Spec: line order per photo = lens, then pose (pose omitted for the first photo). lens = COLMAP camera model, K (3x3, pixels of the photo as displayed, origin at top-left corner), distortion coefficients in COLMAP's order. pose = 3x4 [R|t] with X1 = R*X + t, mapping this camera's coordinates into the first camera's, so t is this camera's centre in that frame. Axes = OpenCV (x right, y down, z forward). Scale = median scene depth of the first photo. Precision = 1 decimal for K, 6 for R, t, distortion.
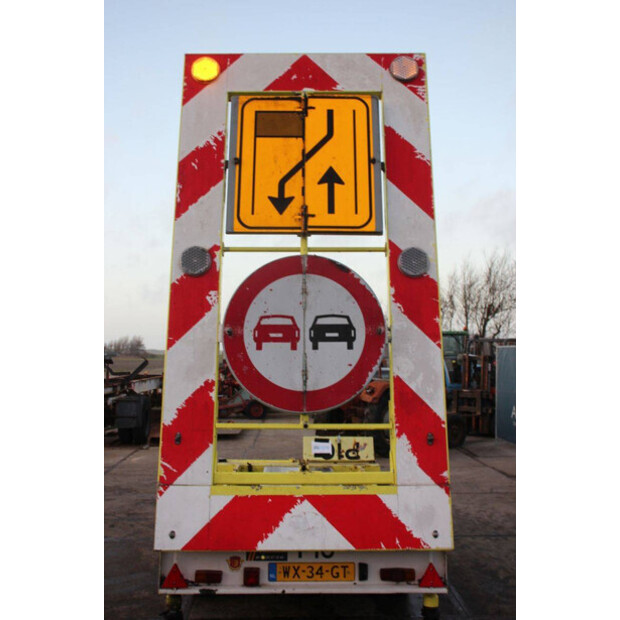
lens RADIAL K [[666.6, 0, 310.0], [0, 666.6, 310.0], [0, 0, 1]] dist [-0.045406, 0.019685]
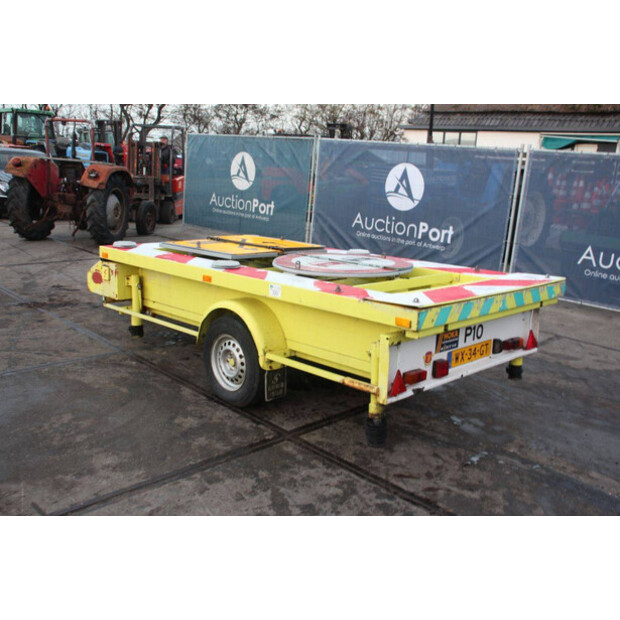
lens RADIAL K [[634.5, 0, 310.0], [0, 634.5, 310.0], [0, 0, 1]] dist [-0.100375, 0.188085]
pose [[0.730503, -0.116390, 0.672918, -0.815874], [-0.106185, 0.954026, 0.280282, 0.075794], [-0.674603, -0.276201, 0.684561, 0.493671]]
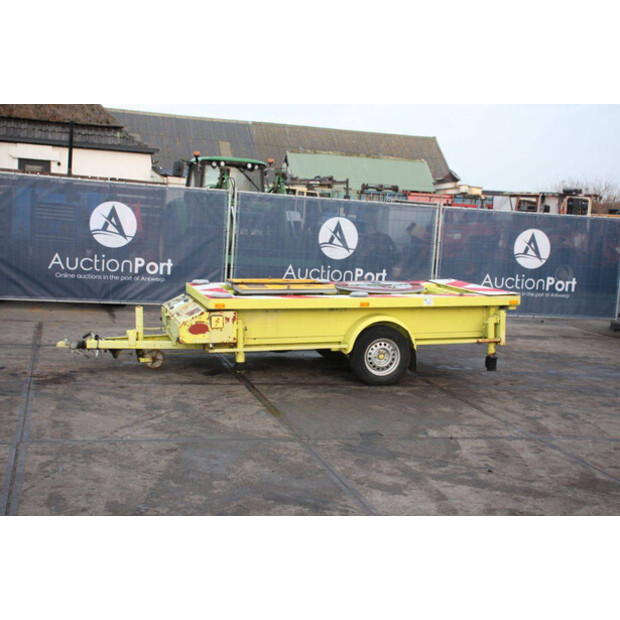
lens RADIAL K [[867.7, 0, 310.0], [0, 867.7, 310.0], [0, 0, 1]] dist [0.015004, 0.510969]
pose [[-0.237007, -0.125724, 0.963338, -2.257213], [-0.126409, 0.987152, 0.097732, 0.159788], [-0.963249, -0.098611, -0.249855, 2.003918]]
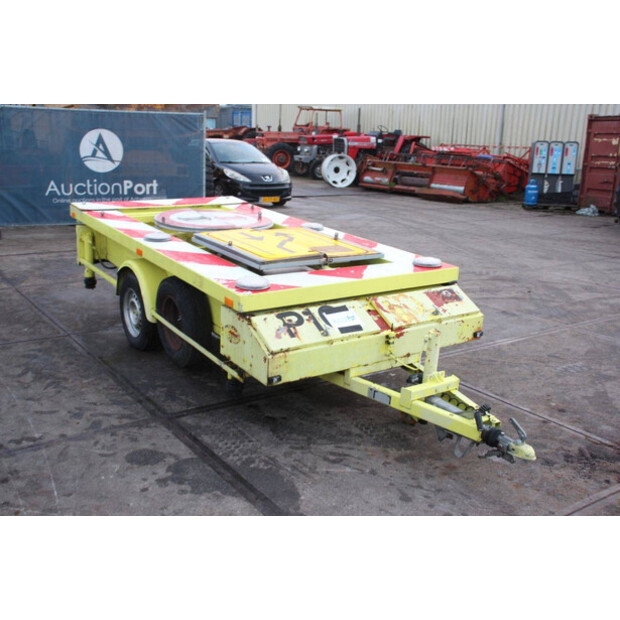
lens RADIAL K [[678.9, 0, 318.4], [0, 678.9, 309.3], [0, 0, 1]] dist [0.000363, 0.000333]
pose [[-0.834264, 0.114725, -0.539298, 0.589825], [0.004132, 0.979386, 0.201954, 0.198694], [0.551350, 0.166255, -0.817540, 2.547543]]
